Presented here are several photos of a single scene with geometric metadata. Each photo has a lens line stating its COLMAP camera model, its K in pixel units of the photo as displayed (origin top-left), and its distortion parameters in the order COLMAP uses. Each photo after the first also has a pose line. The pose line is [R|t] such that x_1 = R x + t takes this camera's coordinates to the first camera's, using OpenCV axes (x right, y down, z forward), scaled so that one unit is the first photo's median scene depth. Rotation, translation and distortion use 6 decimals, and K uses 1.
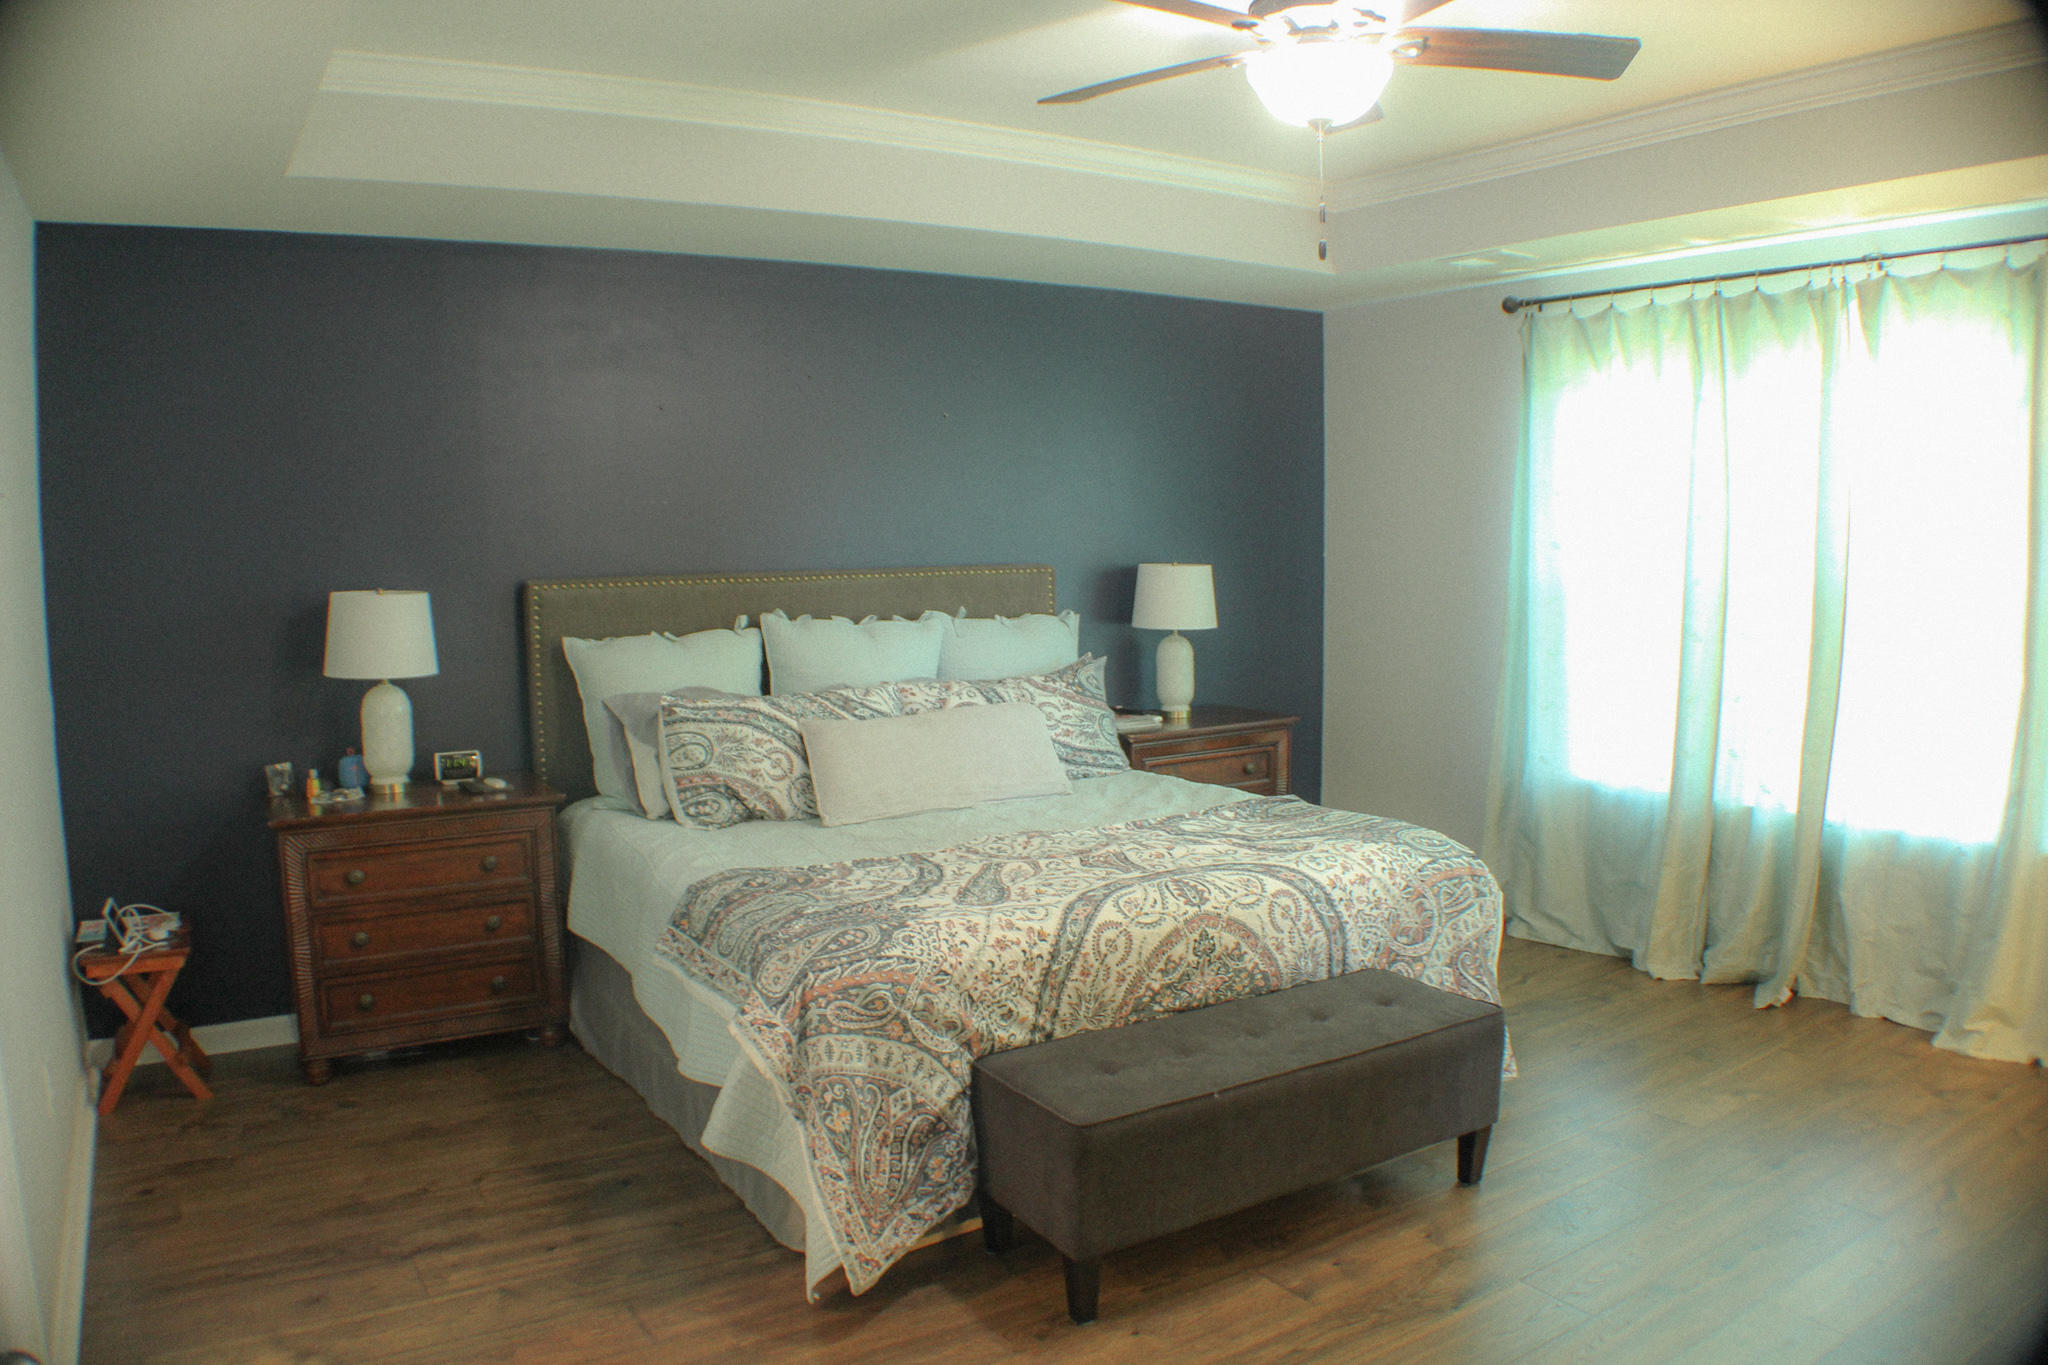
lens RADIAL K [[1452.7, 0, 1012.5], [0, 1452.7, 667.2], [0, 0, 1]] dist [-0.209086, 0.057454]
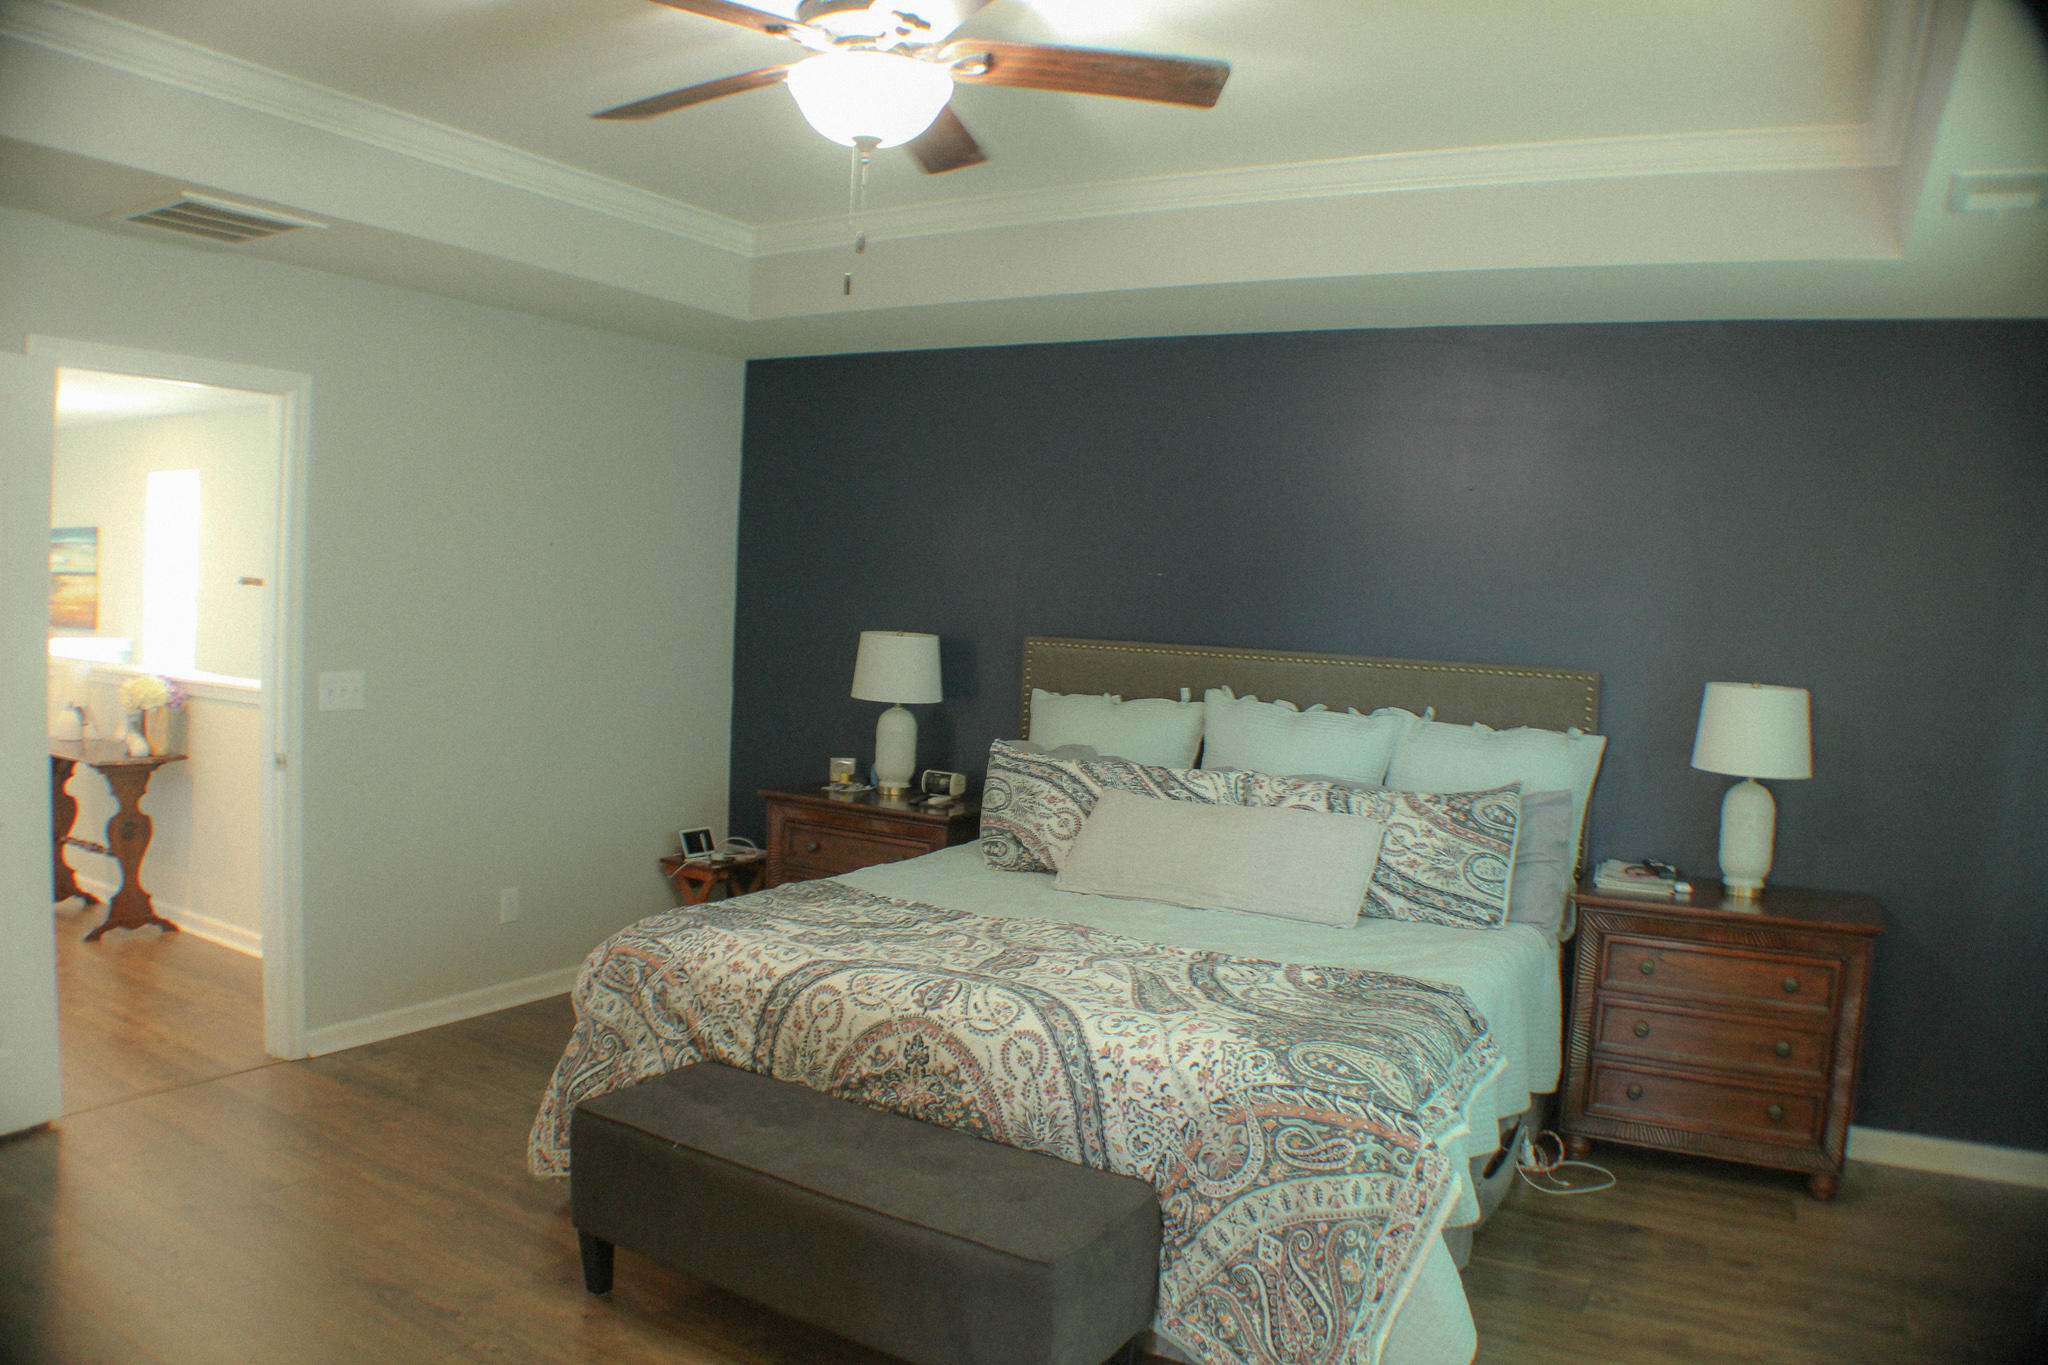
lens RADIAL K [[1452.7, 0, 1012.4], [0, 1452.7, 674.9], [0, 0, 1]] dist [-0.209086, 0.057454]
pose [[0.468899, 0.076973, -0.879892, 0.898829], [-0.131816, 0.991138, 0.016459, -0.063197], [0.873360, 0.108266, 0.474889, 0.567953]]
